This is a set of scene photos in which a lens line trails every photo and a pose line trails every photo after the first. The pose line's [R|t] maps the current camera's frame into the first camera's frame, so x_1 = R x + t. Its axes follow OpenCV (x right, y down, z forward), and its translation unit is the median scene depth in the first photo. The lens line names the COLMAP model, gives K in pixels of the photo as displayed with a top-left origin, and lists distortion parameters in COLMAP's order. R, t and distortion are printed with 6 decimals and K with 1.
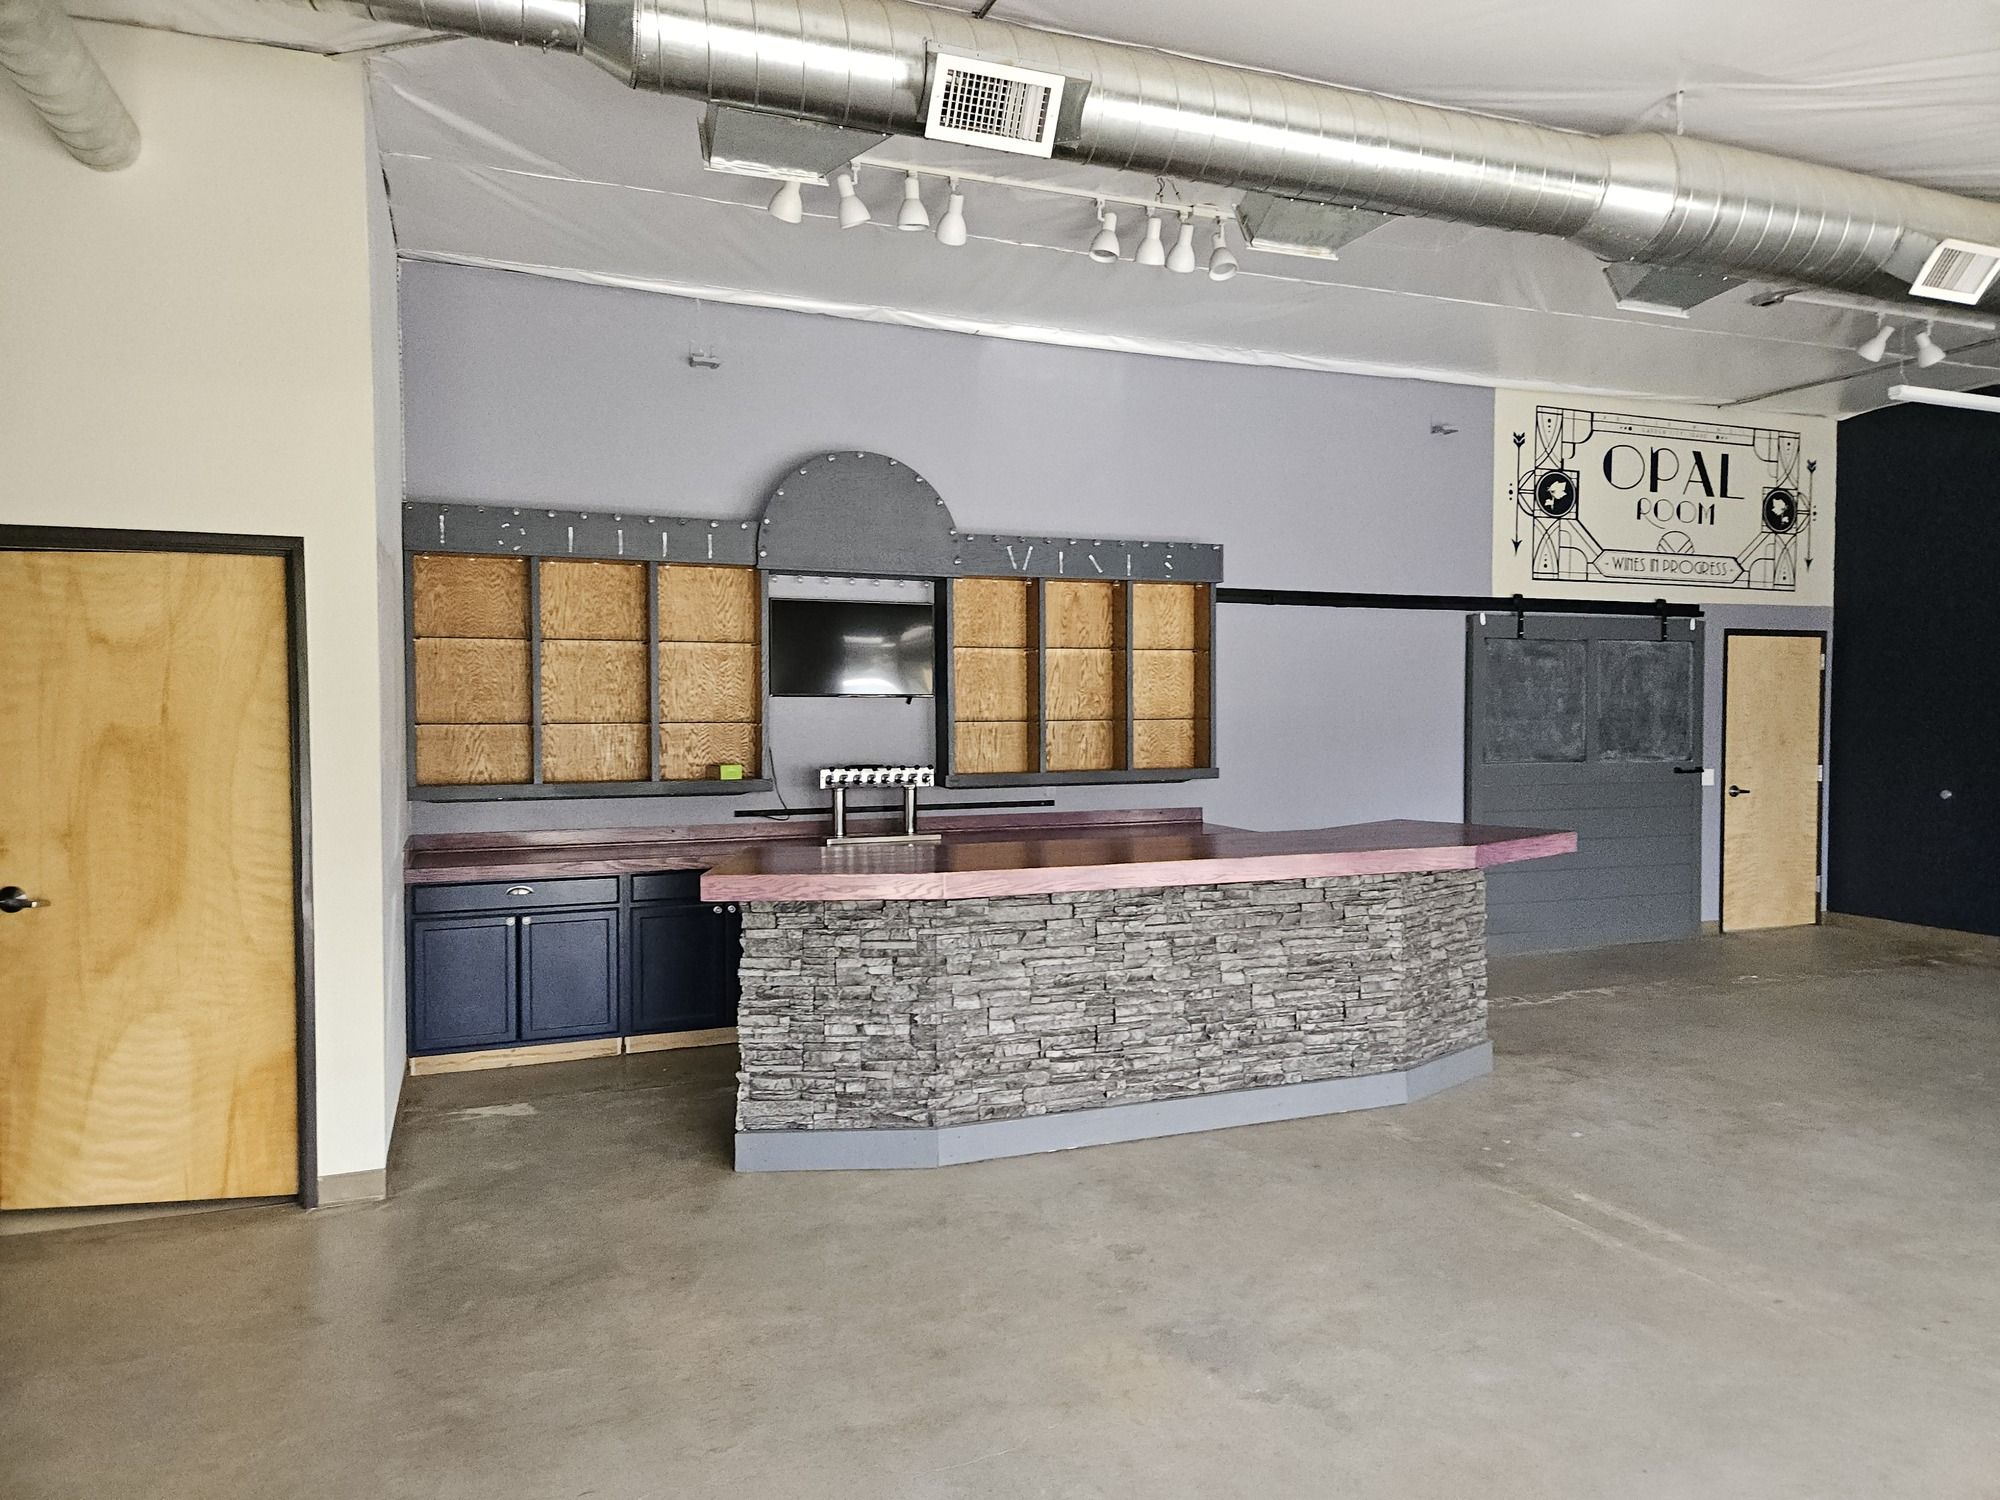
lens RADIAL K [[1325.3, 0, 1000.0], [0, 1325.3, 750.0], [0, 0, 1]] dist [0.036502, -0.000167]
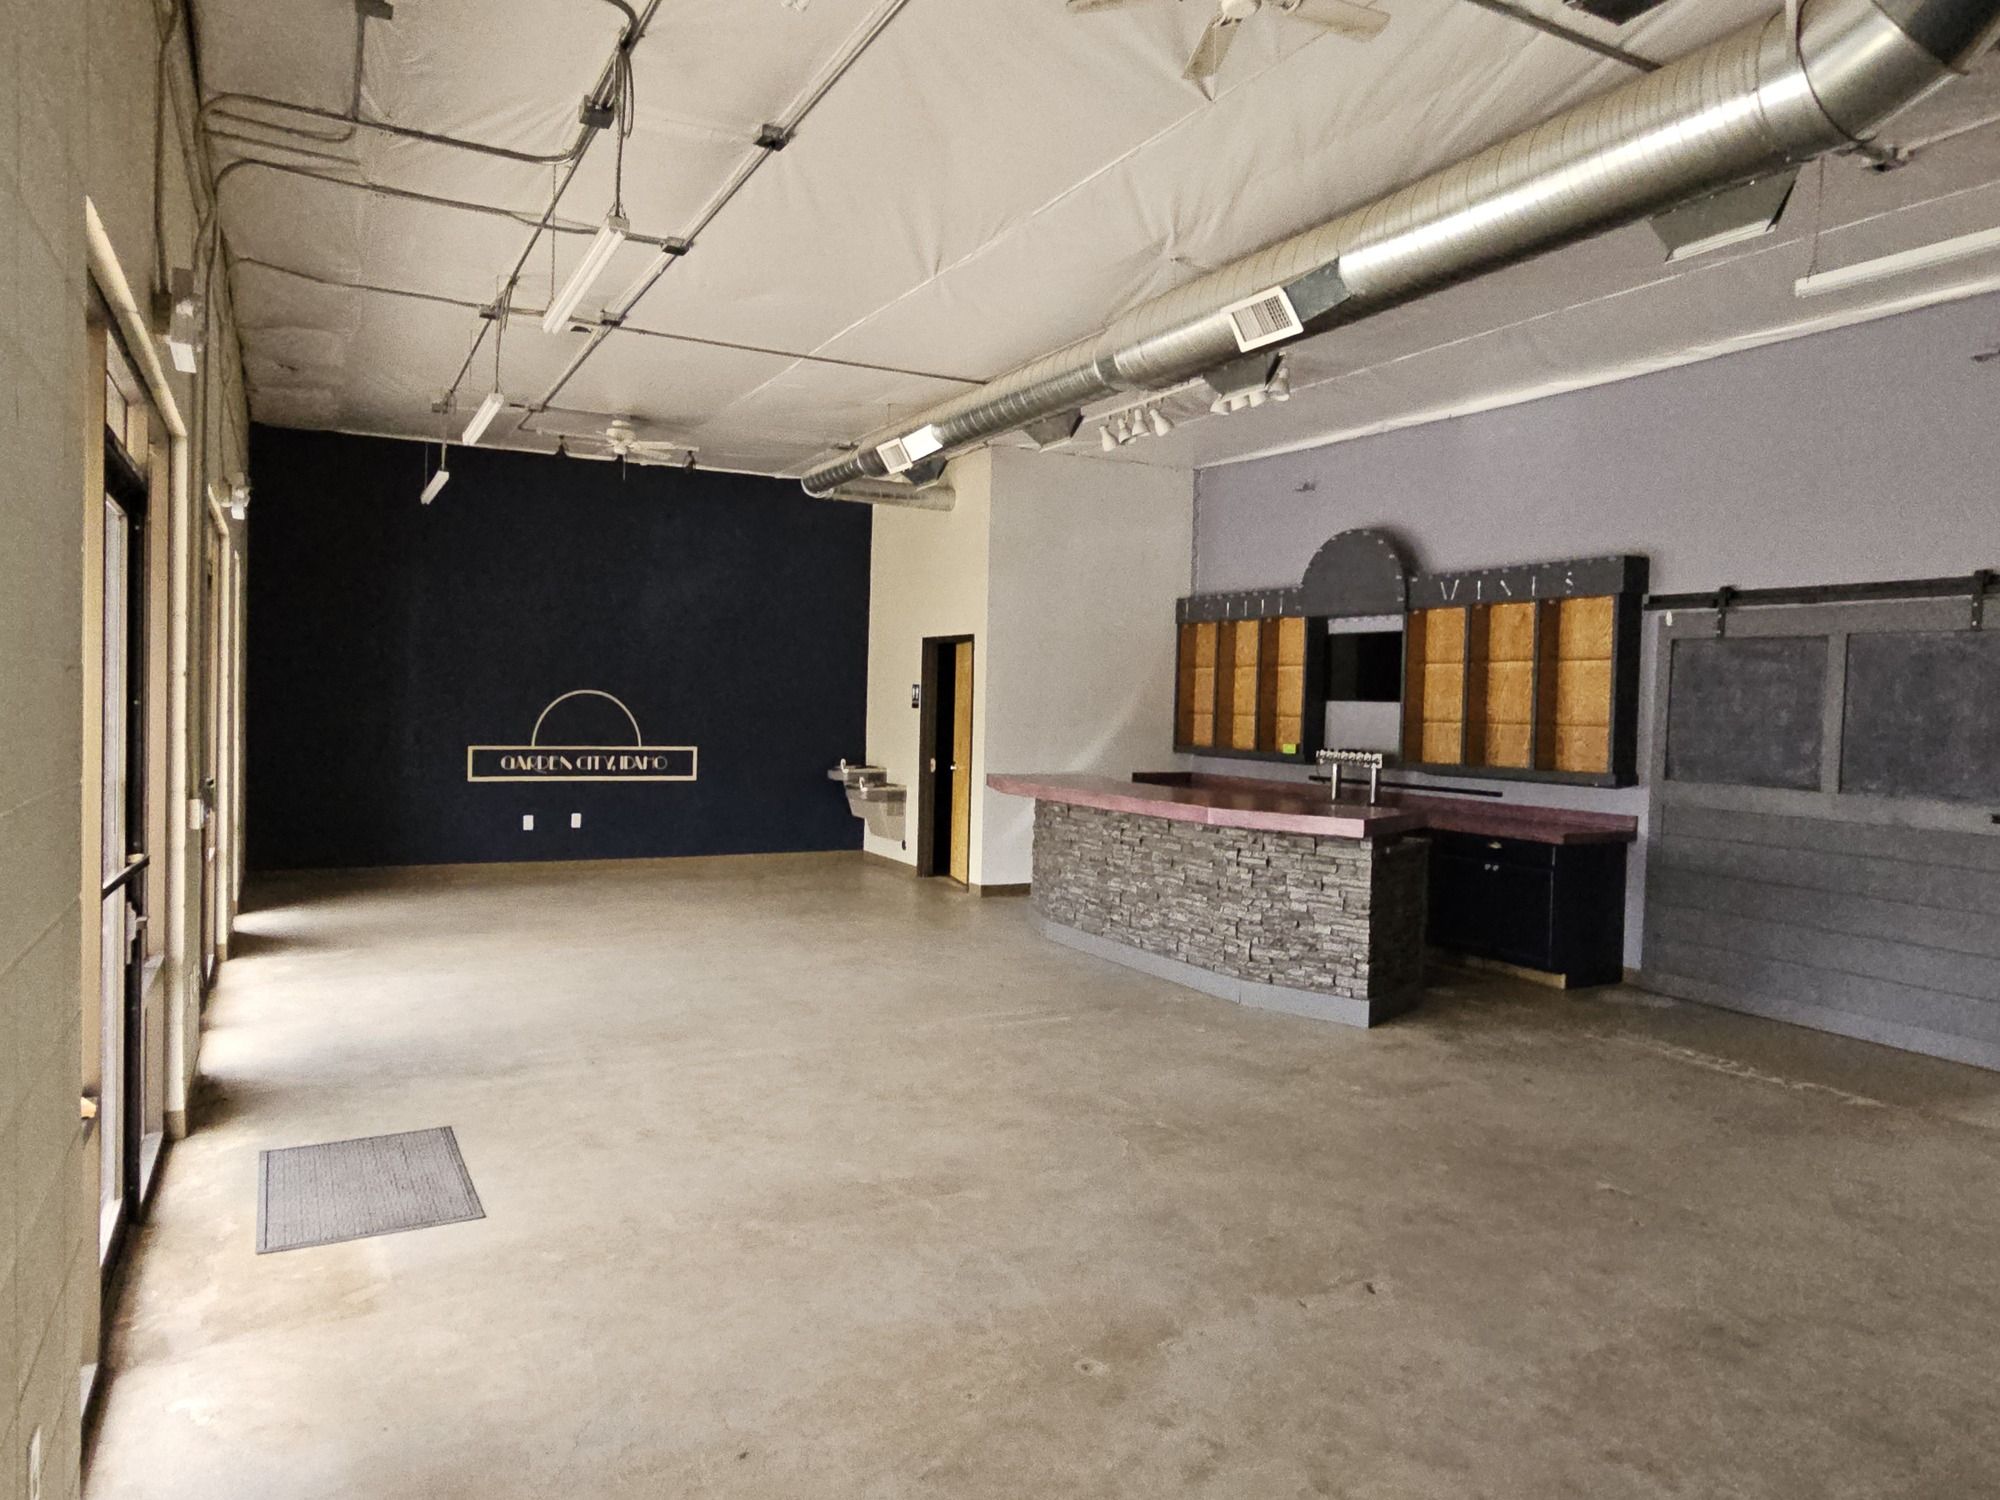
lens RADIAL K [[1275.9, 0, 1000.0], [0, 1275.9, 750.0], [0, 0, 1]] dist [-0.101479, -0.000324]
pose [[0.115822, 0.041878, -0.992387, 1.179892], [-0.051669, 0.998012, 0.036085, -0.016804], [0.991925, 0.047096, 0.117755, 0.464182]]
